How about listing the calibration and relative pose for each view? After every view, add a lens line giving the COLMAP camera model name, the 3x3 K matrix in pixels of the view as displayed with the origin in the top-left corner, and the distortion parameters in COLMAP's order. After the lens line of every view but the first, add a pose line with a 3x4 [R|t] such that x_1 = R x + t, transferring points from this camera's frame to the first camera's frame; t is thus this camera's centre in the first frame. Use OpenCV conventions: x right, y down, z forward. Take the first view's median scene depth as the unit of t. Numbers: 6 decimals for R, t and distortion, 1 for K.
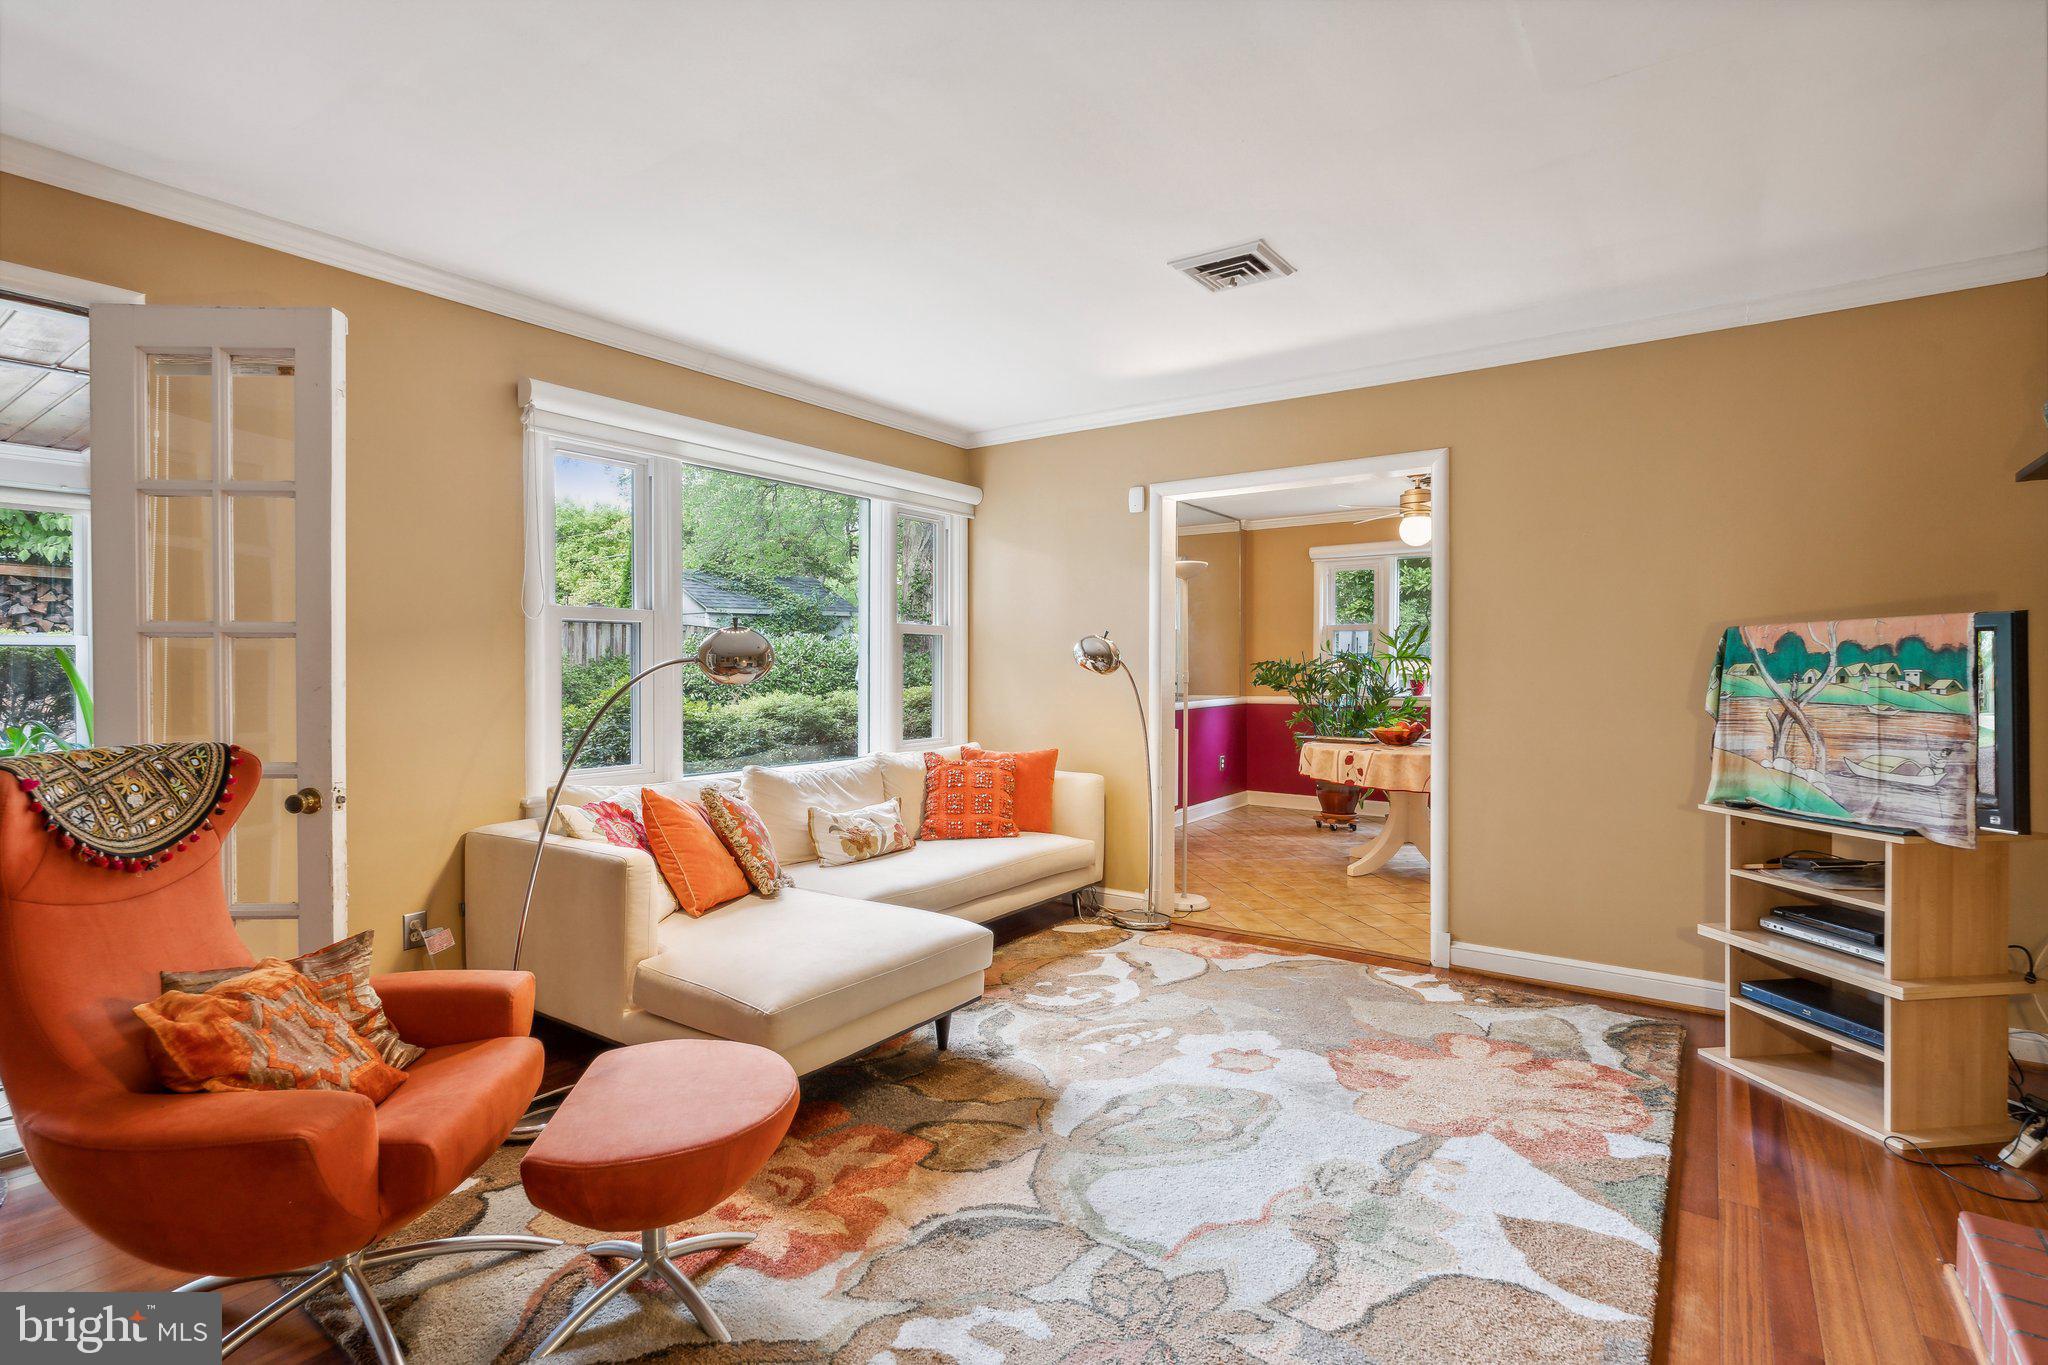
lens RADIAL K [[979.0, 0, 1025.4], [0, 979.0, 670.2], [0, 0, 1]] dist [-0.003305, -0.000010]
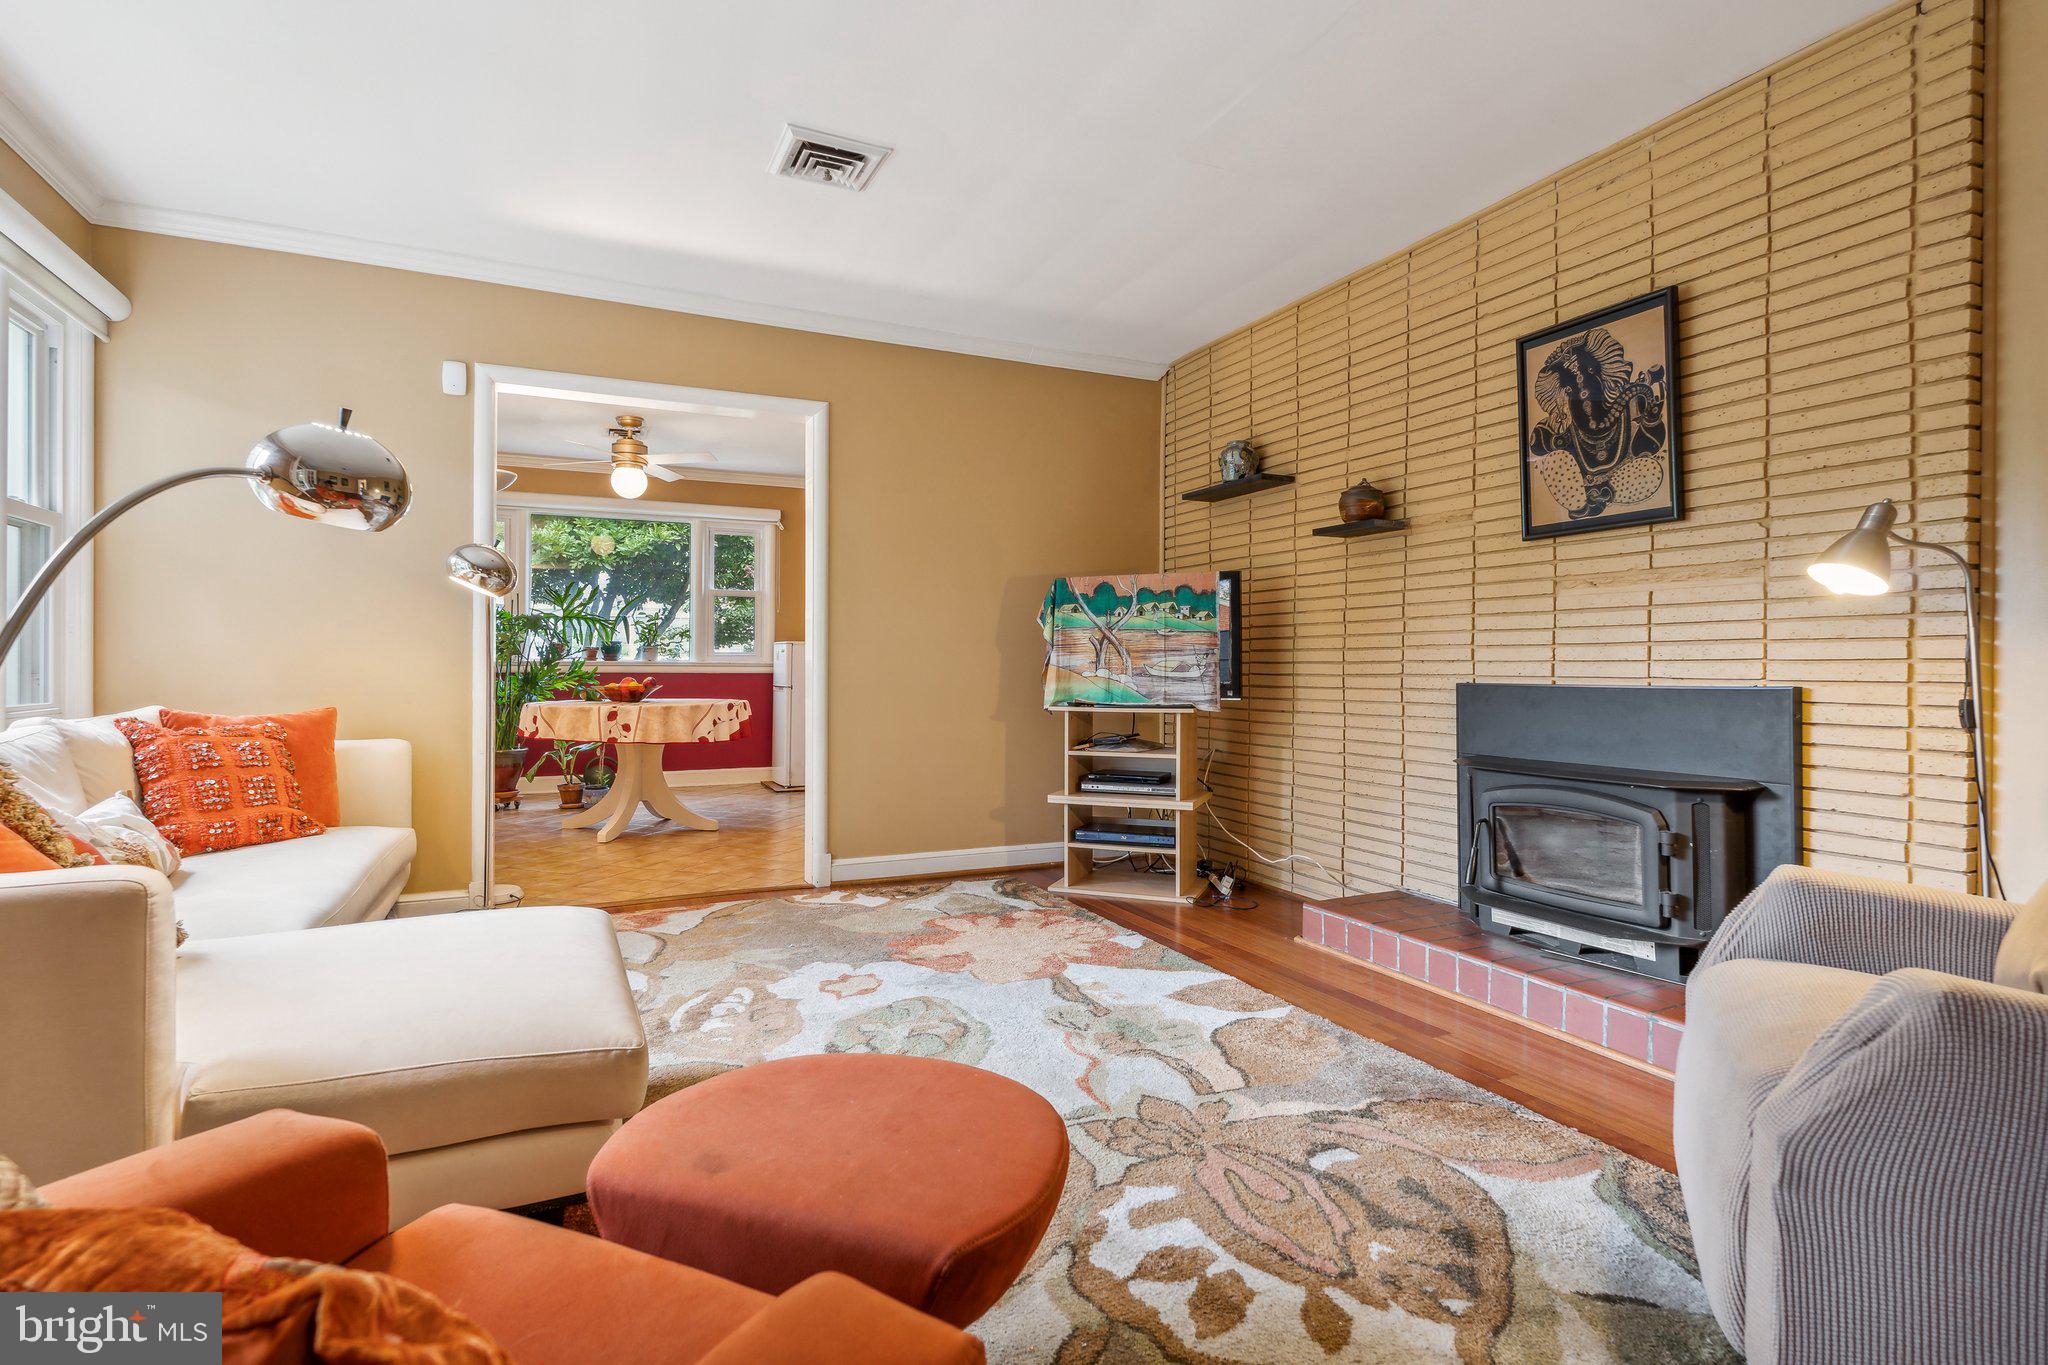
lens RADIAL K [[979.0, 0, 1033.8], [0, 979.0, 672.5], [0, 0, 1]] dist [-0.003305, -0.000010]
pose [[0.493041, -0.008885, 0.869961, -0.539290], [0.002091, 0.999957, 0.009027, 0.082815], [-0.870004, -0.002632, 0.493038, 0.371748]]
